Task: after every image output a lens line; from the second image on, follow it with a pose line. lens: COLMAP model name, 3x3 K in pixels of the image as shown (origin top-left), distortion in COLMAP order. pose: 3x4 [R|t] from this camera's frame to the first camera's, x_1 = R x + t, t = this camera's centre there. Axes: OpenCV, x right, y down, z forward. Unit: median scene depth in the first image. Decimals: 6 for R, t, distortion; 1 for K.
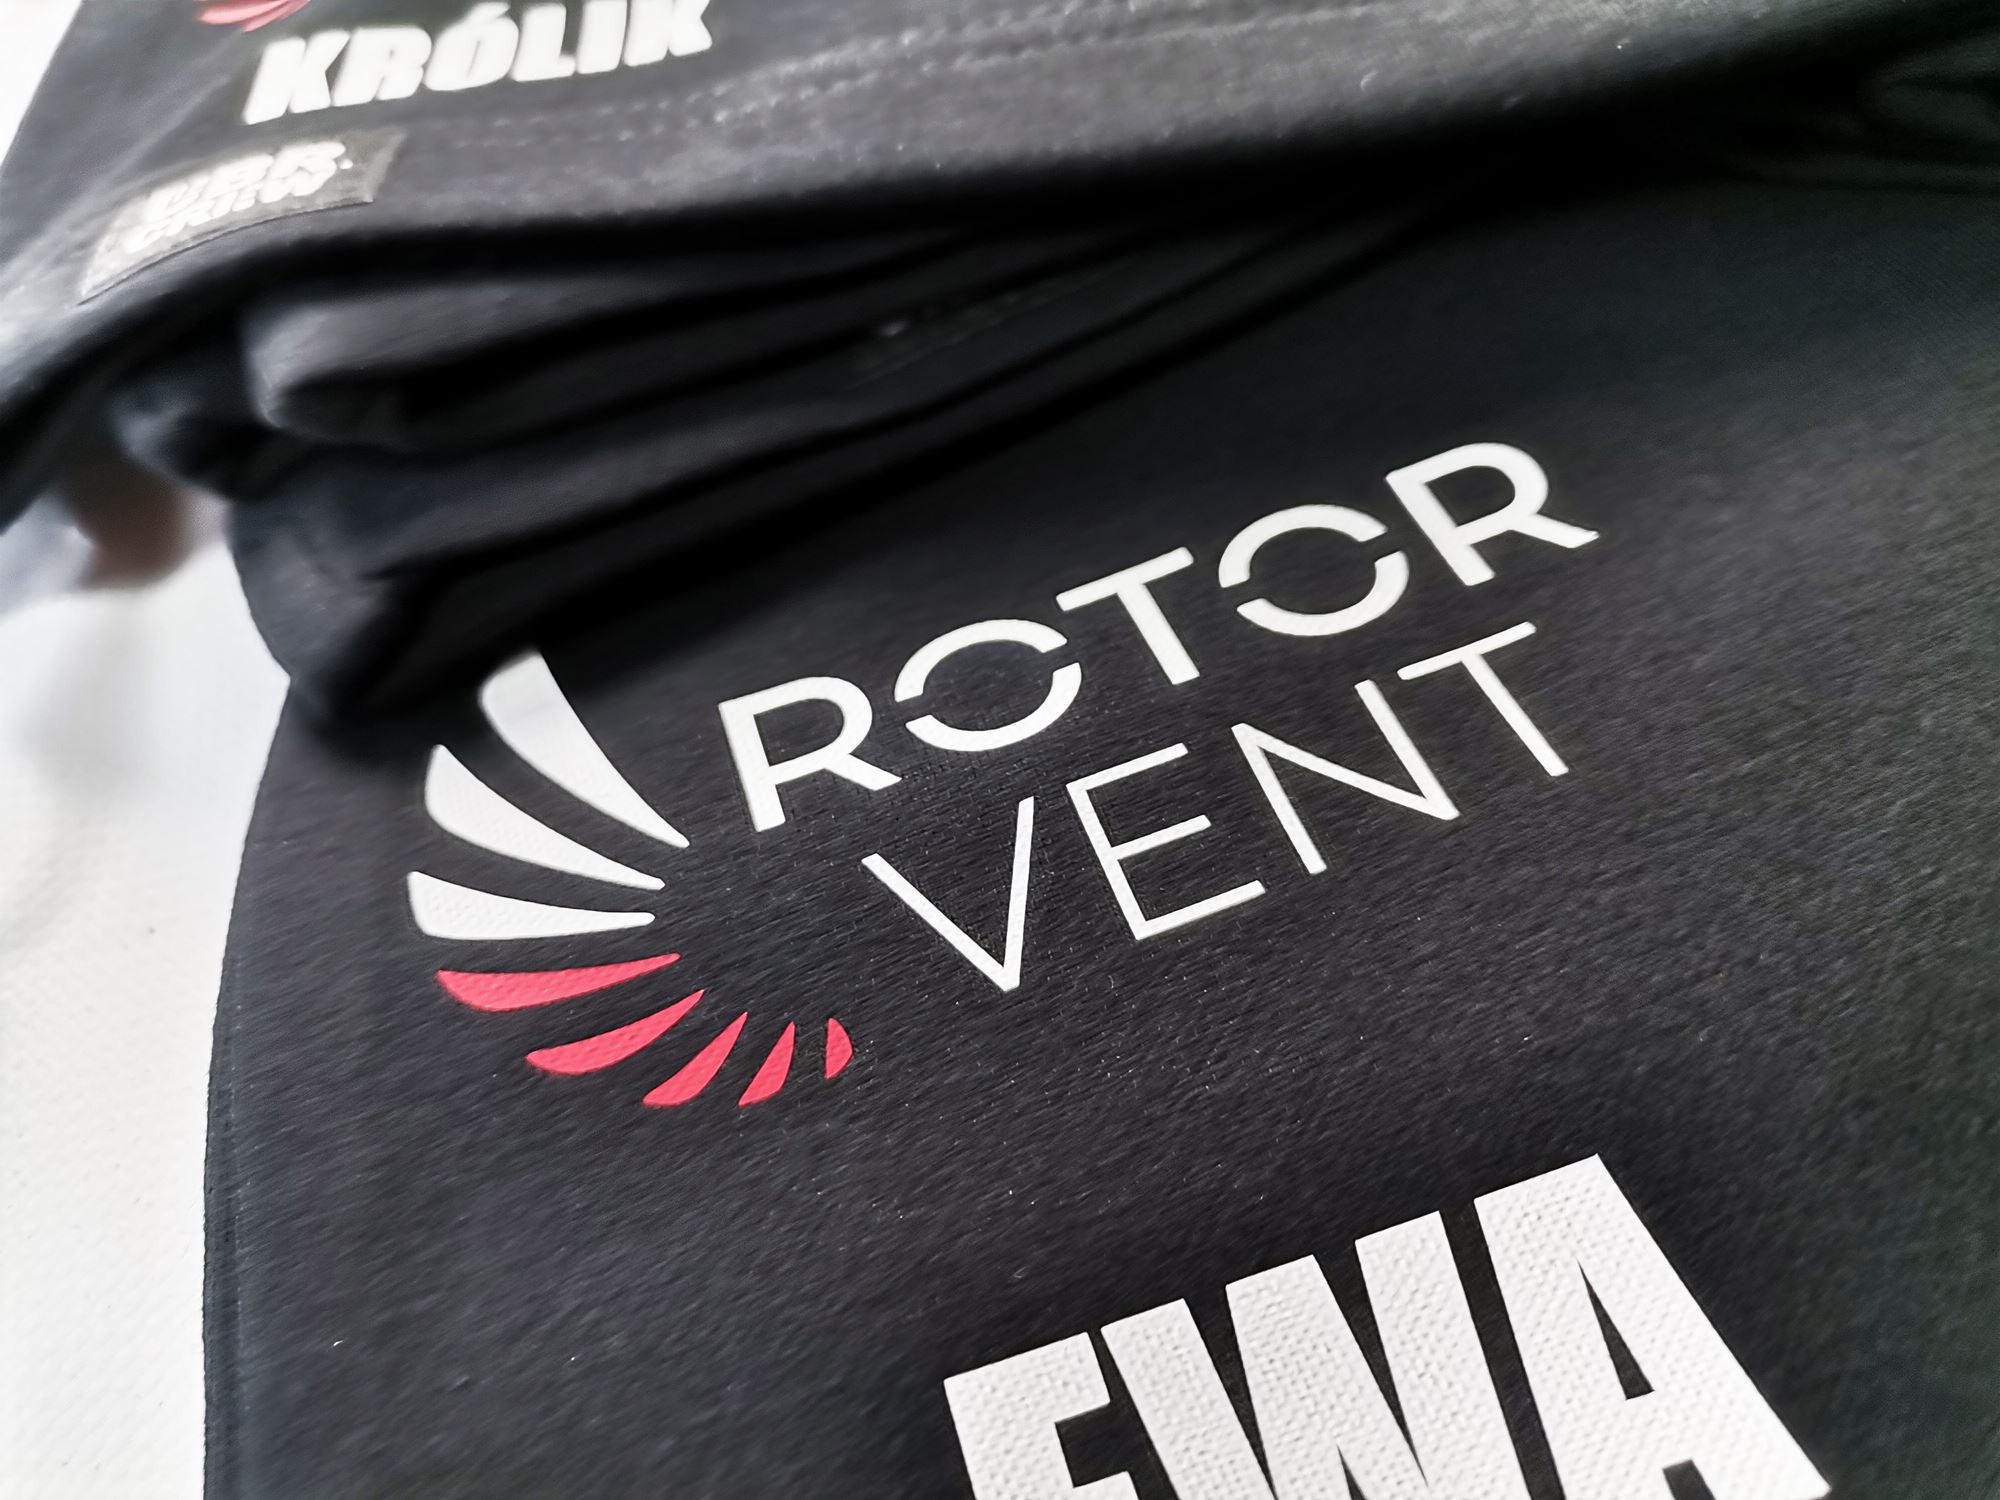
lens RADIAL K [[1658.2, 0, 1000.0], [0, 1658.2, 750.0], [0, 0, 1]] dist [-0.002625, 0.000379]
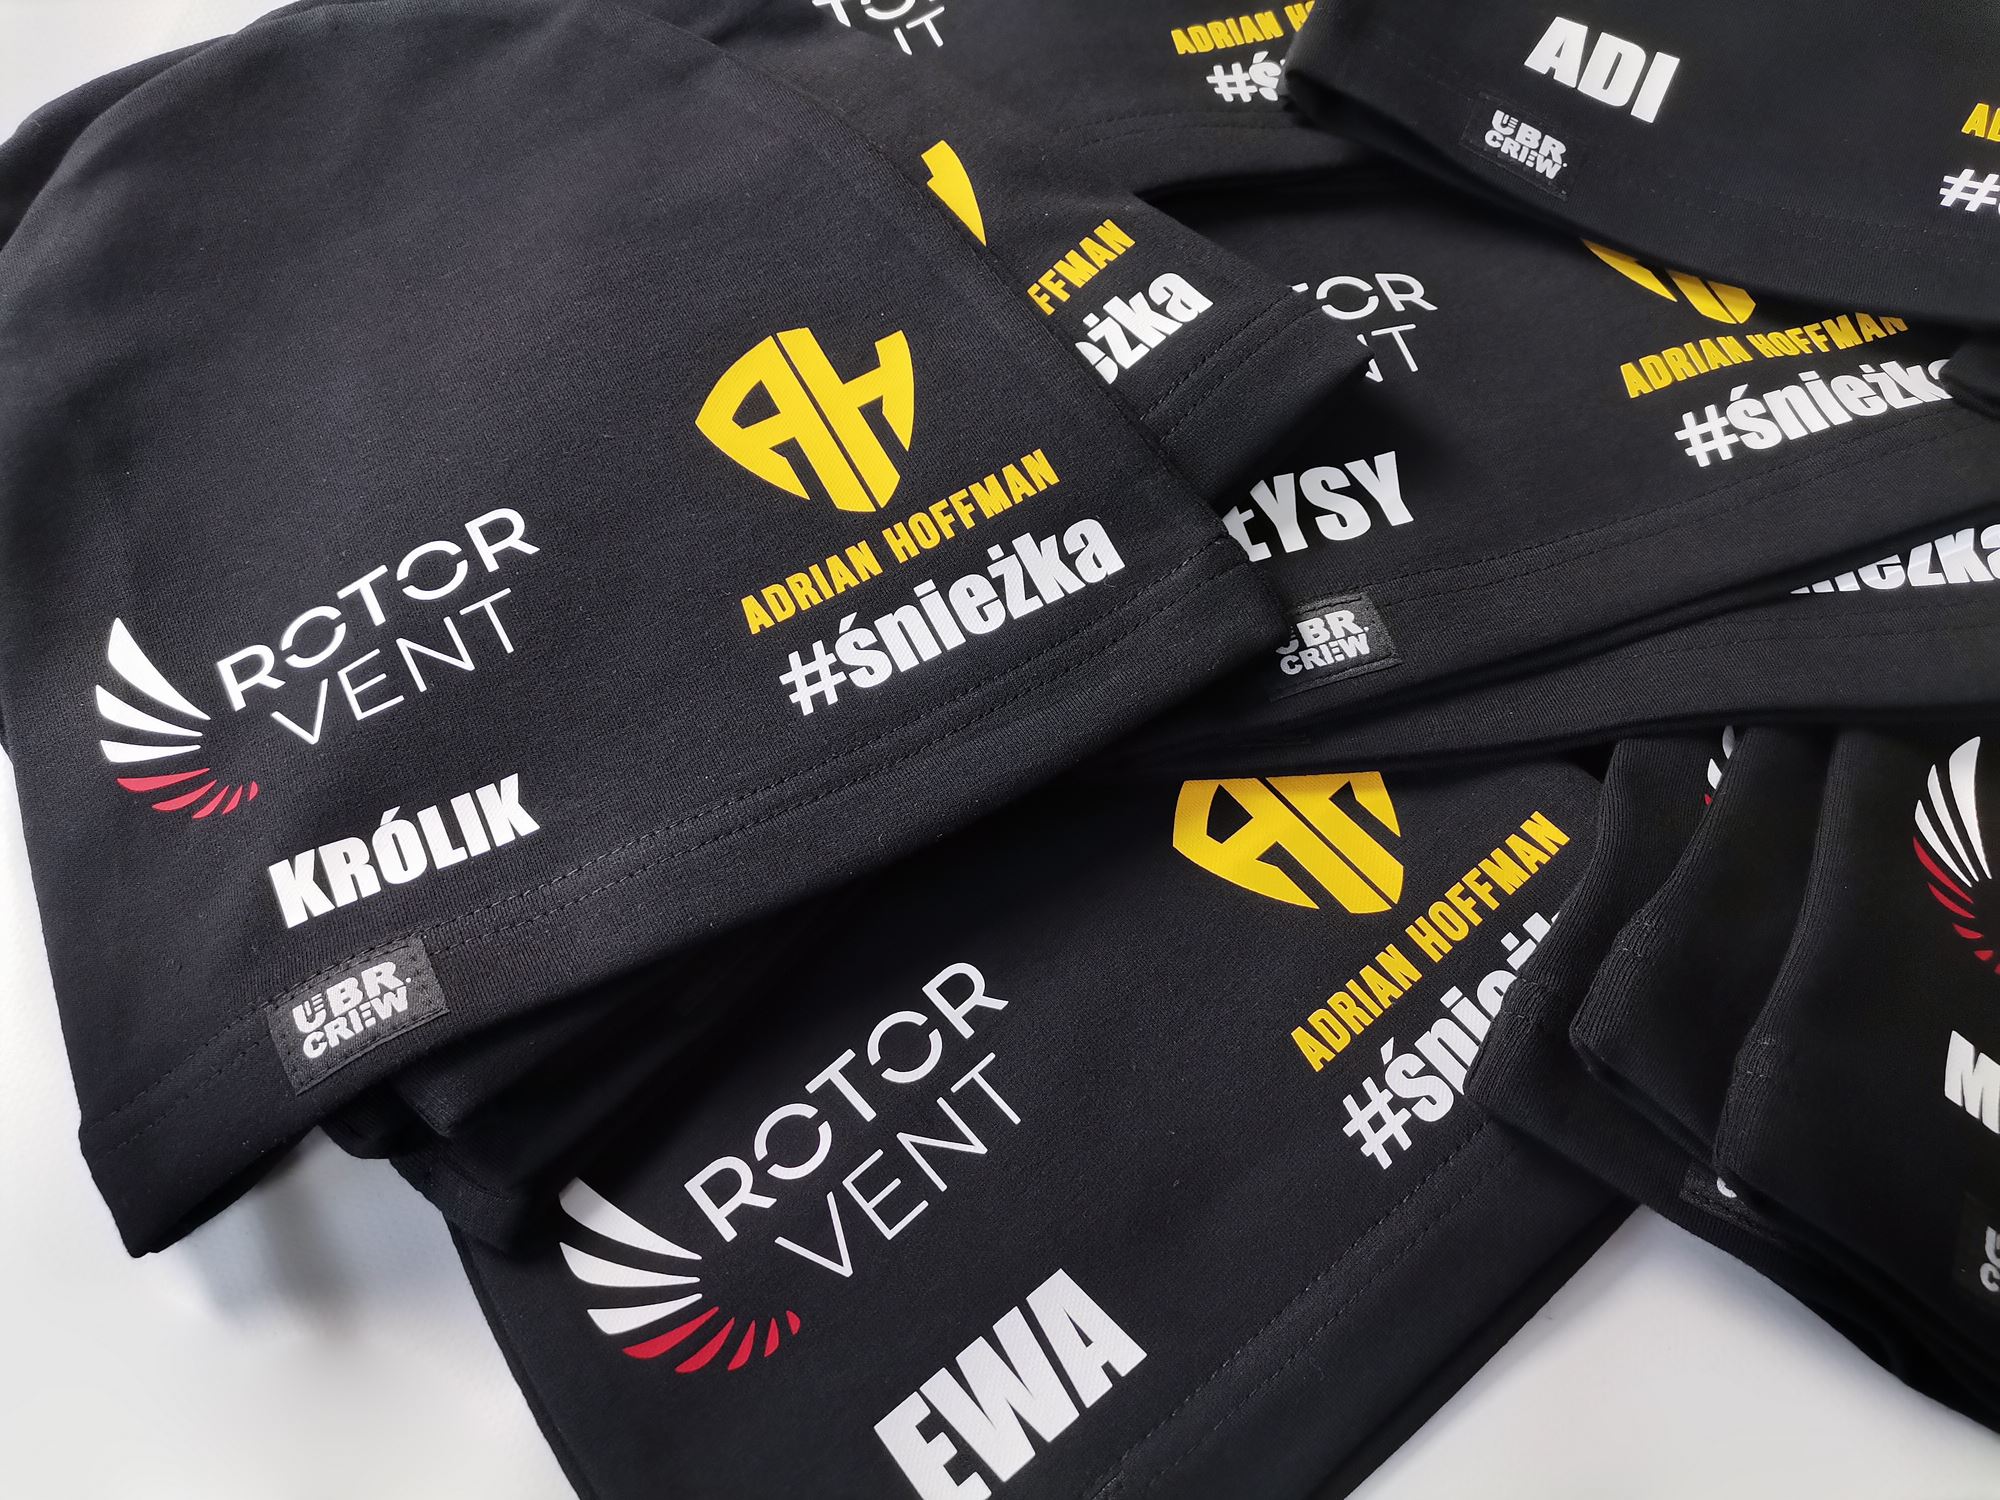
lens RADIAL K [[1540.5, 0, 1011.9], [0, 1540.5, 747.3], [0, 0, 1]] dist [0.021136, 0.009529]
pose [[0.904334, -0.250458, 0.345617, -0.367386], [0.197563, 0.963397, 0.181204, -0.976741], [-0.378350, -0.095588, 0.920714, -1.186863]]
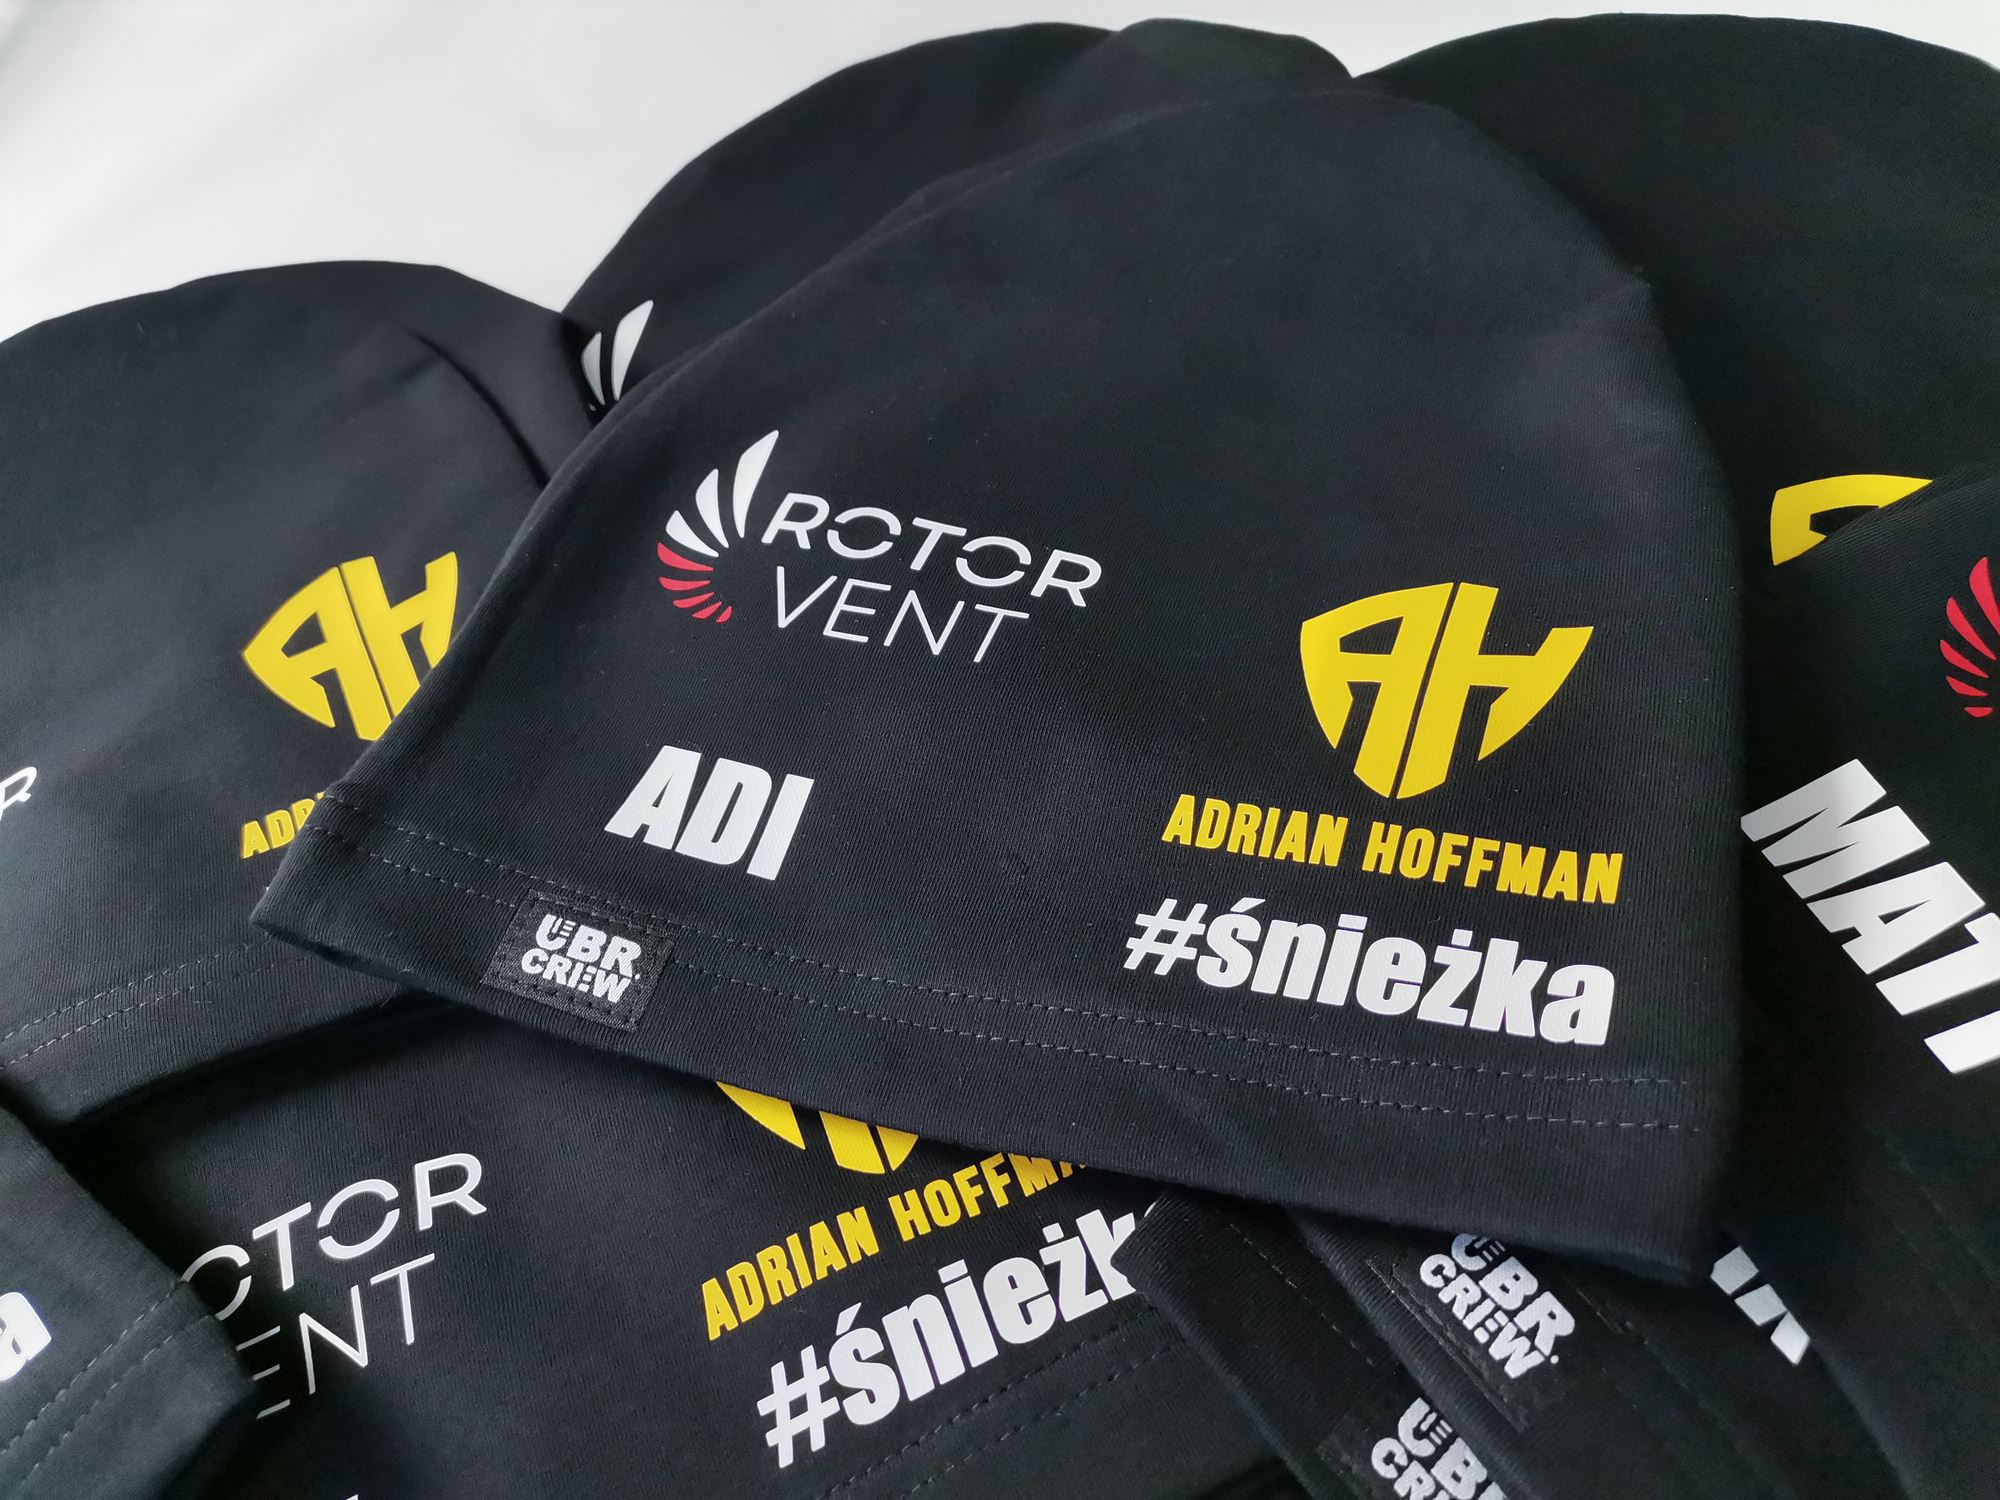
lens RADIAL K [[1540.5, 0, 1011.9], [0, 1540.5, 747.3], [0, 0, 1]] dist [0.021136, 0.009529]
pose [[0.886874, -0.355388, 0.295217, 1.877028], [0.375808, 0.926599, -0.013524, -1.381765], [-0.268742, 0.122939, 0.955334, -0.971868]]
